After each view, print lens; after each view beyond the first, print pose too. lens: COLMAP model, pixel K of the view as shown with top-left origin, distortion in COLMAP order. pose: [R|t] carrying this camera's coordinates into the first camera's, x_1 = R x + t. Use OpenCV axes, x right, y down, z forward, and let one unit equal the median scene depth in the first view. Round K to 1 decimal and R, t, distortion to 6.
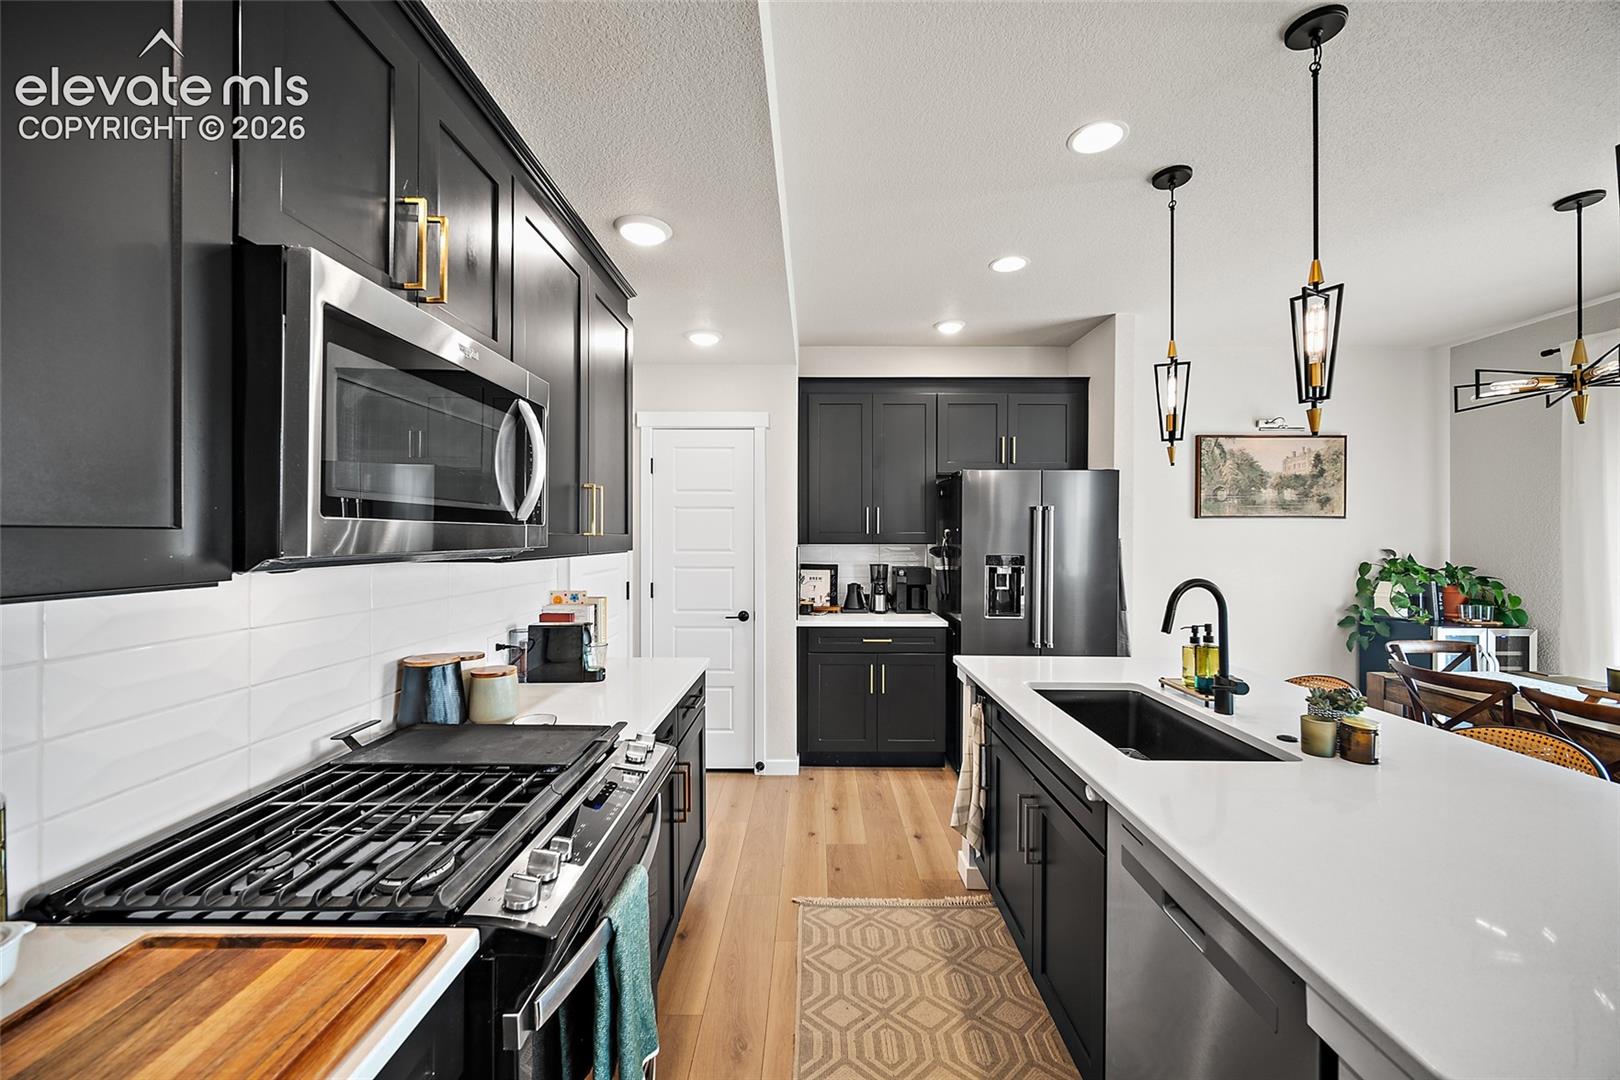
lens RADIAL K [[634.6, 0, 814.1], [0, 634.6, 537.5], [0, 0, 1]] dist [-0.002370, -0.000305]
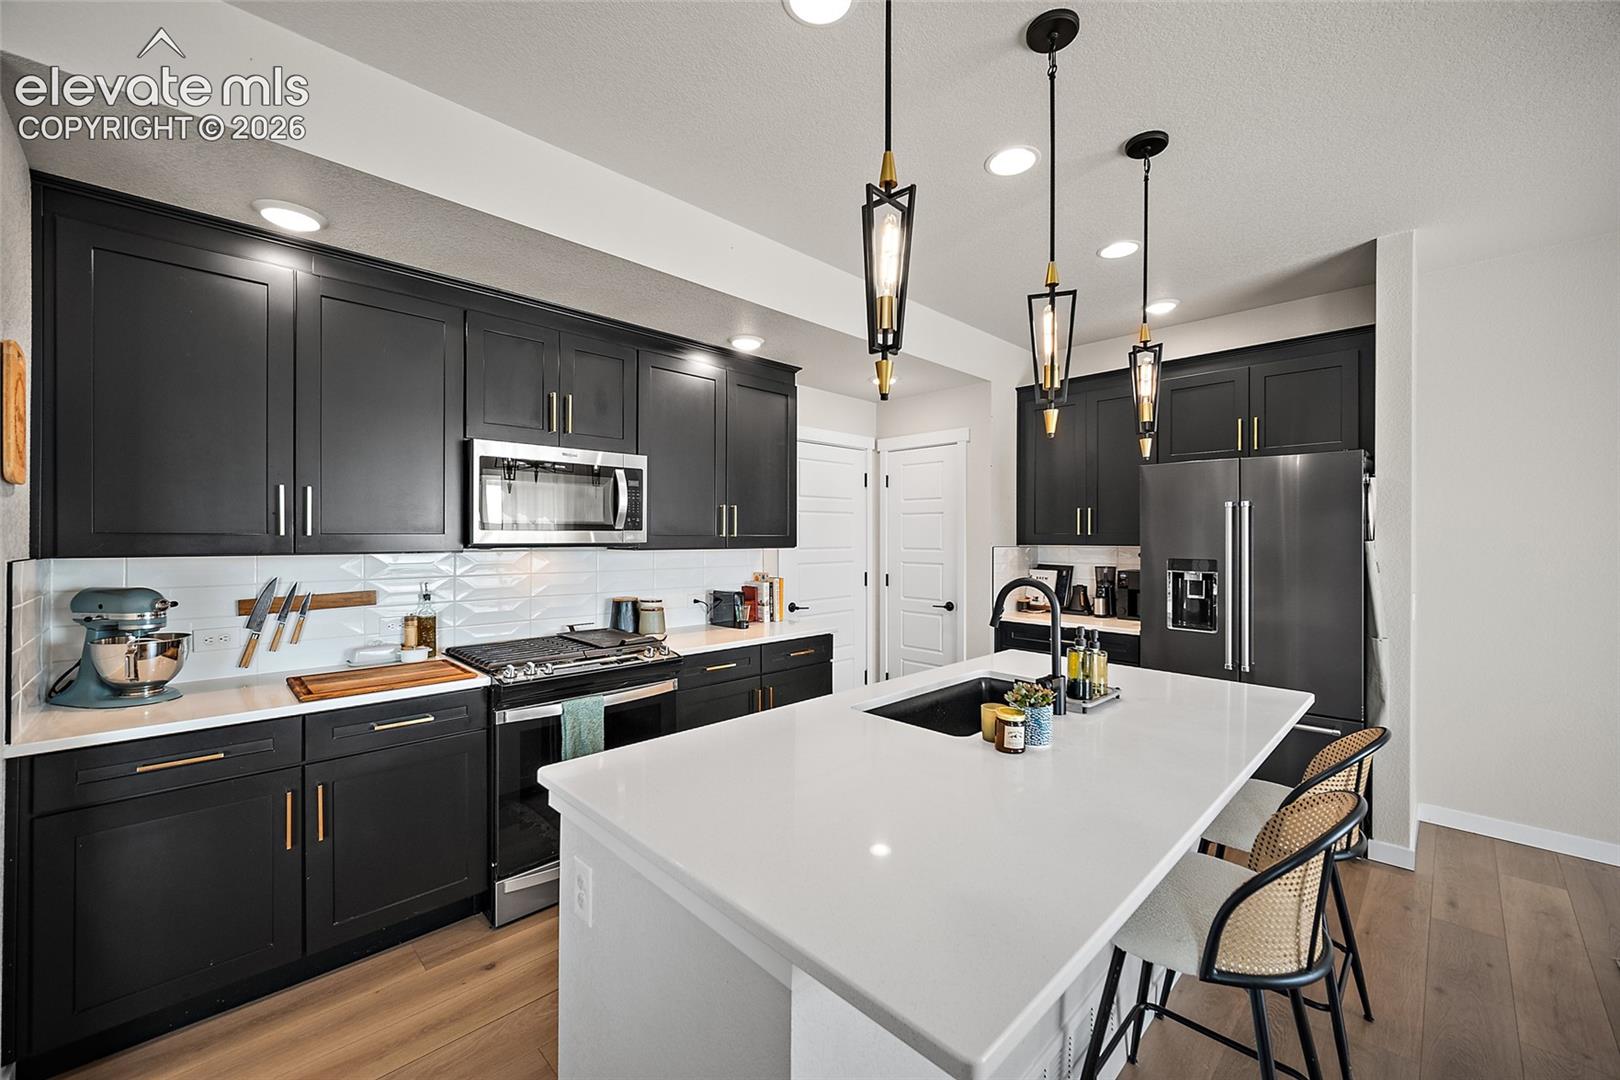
lens RADIAL K [[634.6, 0, 814.1], [0, 634.6, 537.5], [0, 0, 1]] dist [-0.002370, -0.000305]
pose [[0.706506, 0.000777, -0.707706, 0.469134], [-0.003467, 0.999991, -0.002363, 0.001797], [0.707698, 0.004123, 0.706503, 0.007899]]
